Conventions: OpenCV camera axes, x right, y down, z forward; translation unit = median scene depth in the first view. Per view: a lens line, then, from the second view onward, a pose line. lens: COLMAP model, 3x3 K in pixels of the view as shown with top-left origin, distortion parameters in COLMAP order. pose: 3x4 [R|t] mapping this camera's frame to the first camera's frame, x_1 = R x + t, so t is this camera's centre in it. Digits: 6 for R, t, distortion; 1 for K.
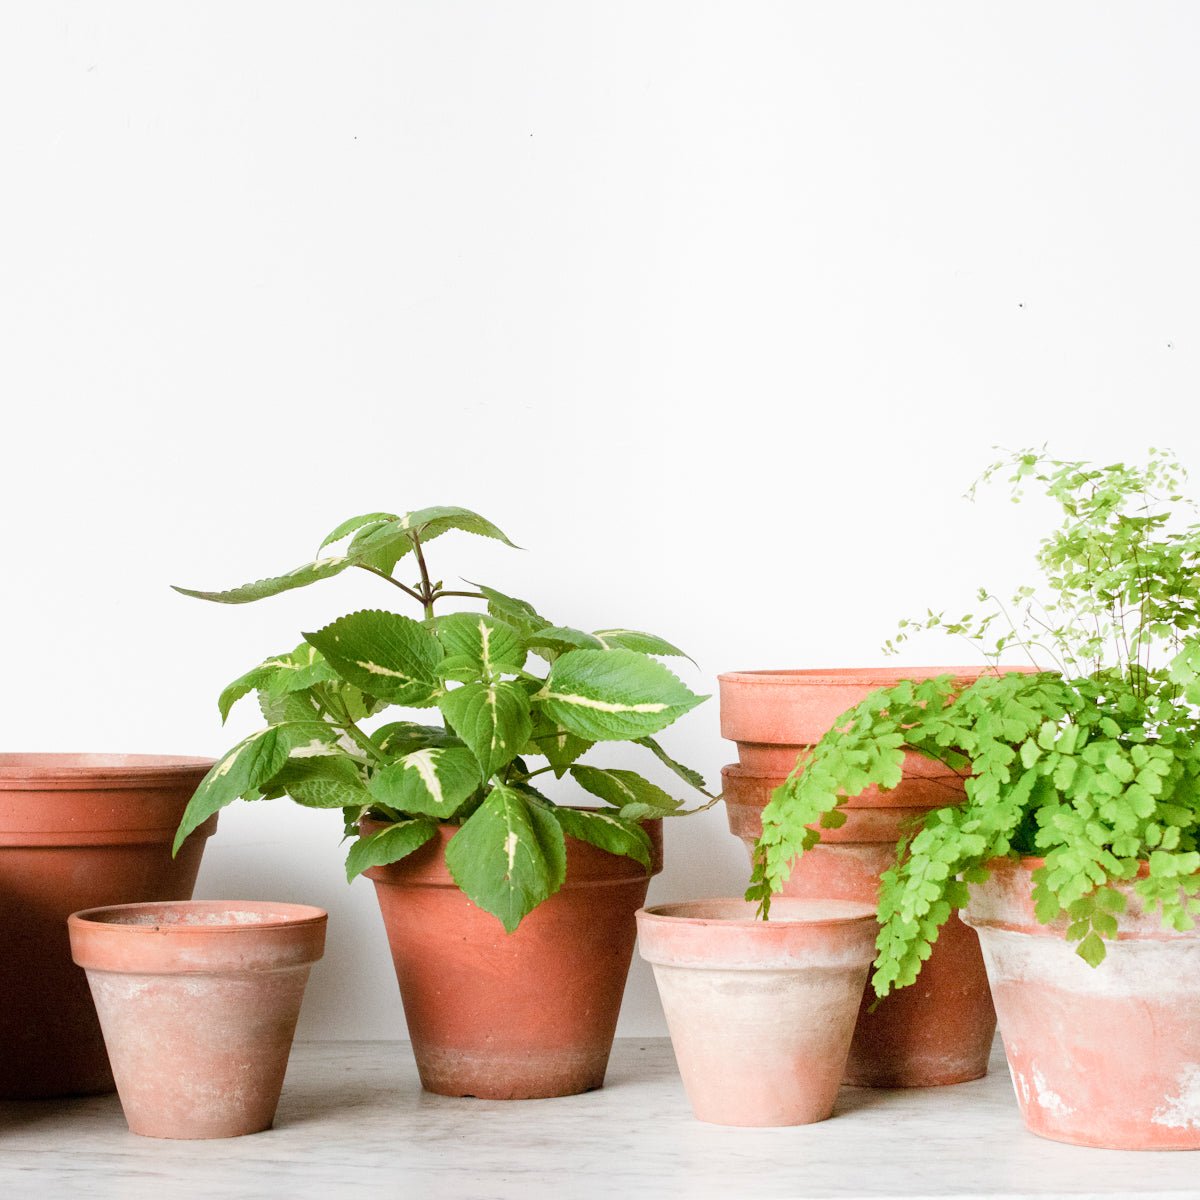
lens RADIAL K [[2861.8, 0, 575.3], [0, 2861.8, 602.6], [0, 0, 1]] dist [-0.111718, -0.039102]
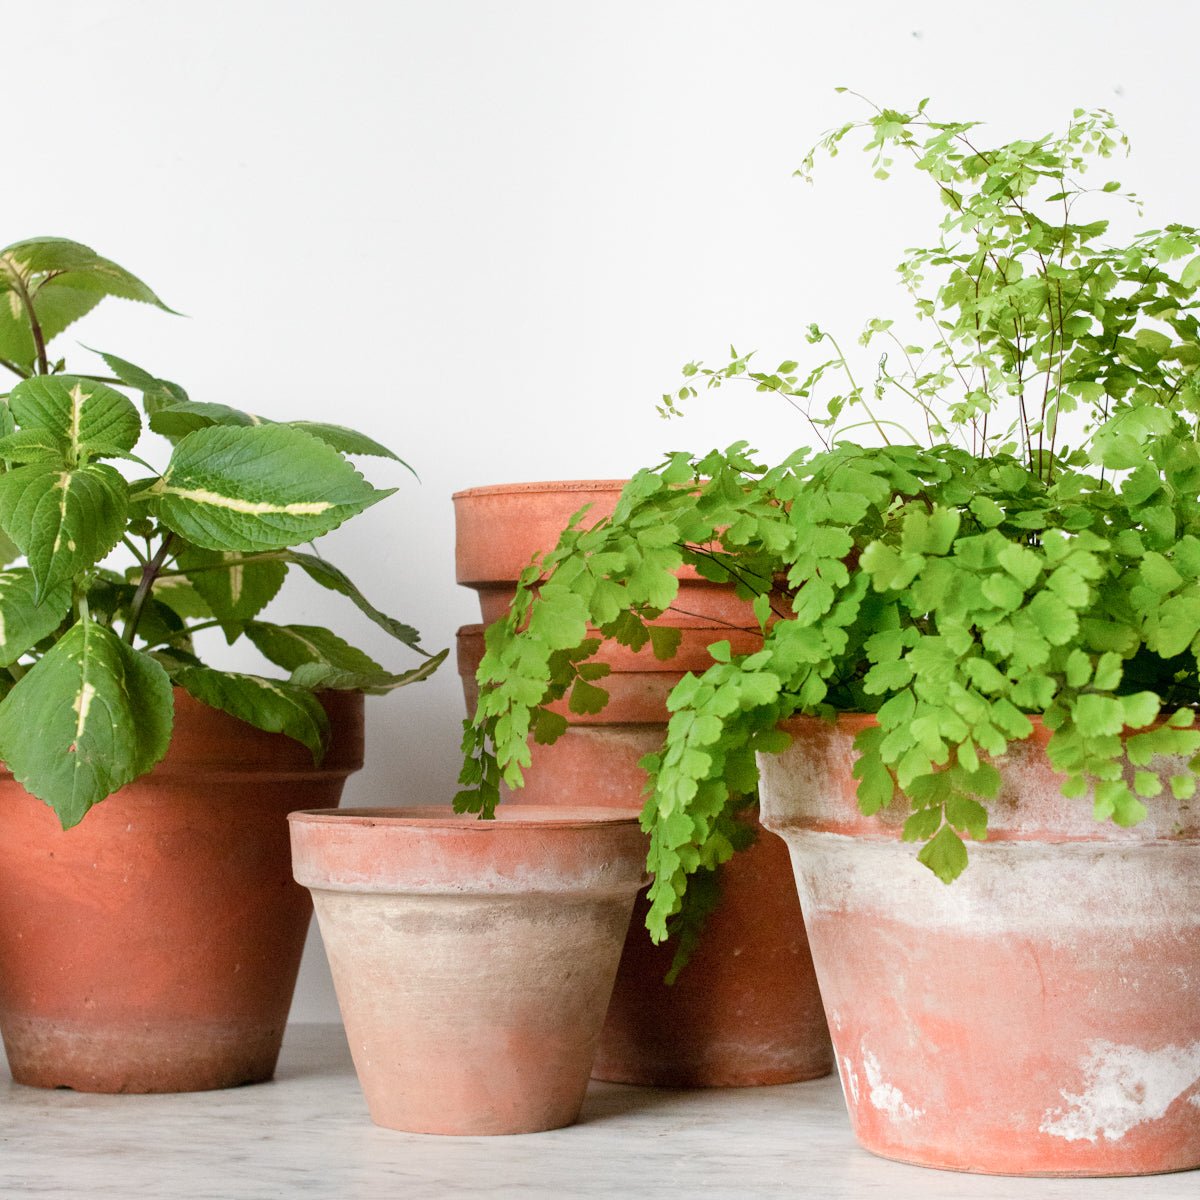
lens RADIAL K [[2880.8, 0, 600.0], [0, 2880.8, 600.0], [0, 0, 1]] dist [-0.123851, -0.012018]
pose [[0.999904, 0.013237, 0.004164, 0.093329], [-0.013150, 0.999706, -0.020351, 0.072599], [-0.004432, 0.020294, 0.999784, 0.329782]]
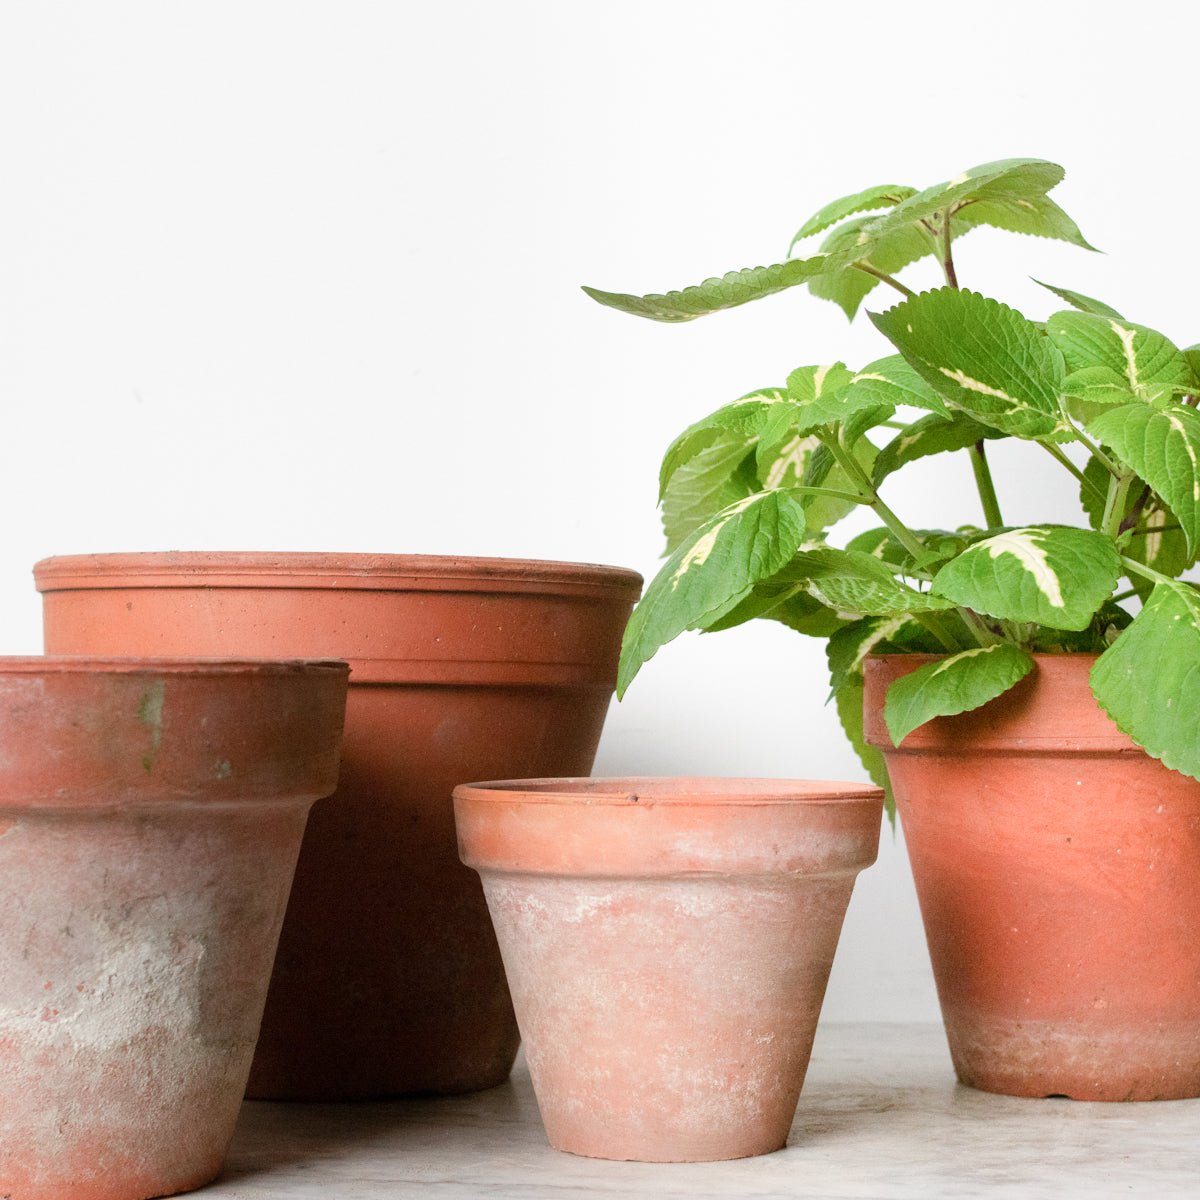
lens RADIAL K [[2880.8, 0, 600.0], [0, 2880.8, 600.0], [0, 0, 1]] dist [-0.123851, -0.012018]
pose [[0.999825, 0.009918, 0.015846, -0.158854], [-0.009624, 0.999782, -0.018511, 0.082348], [-0.016026, 0.018356, 0.999703, 0.399514]]
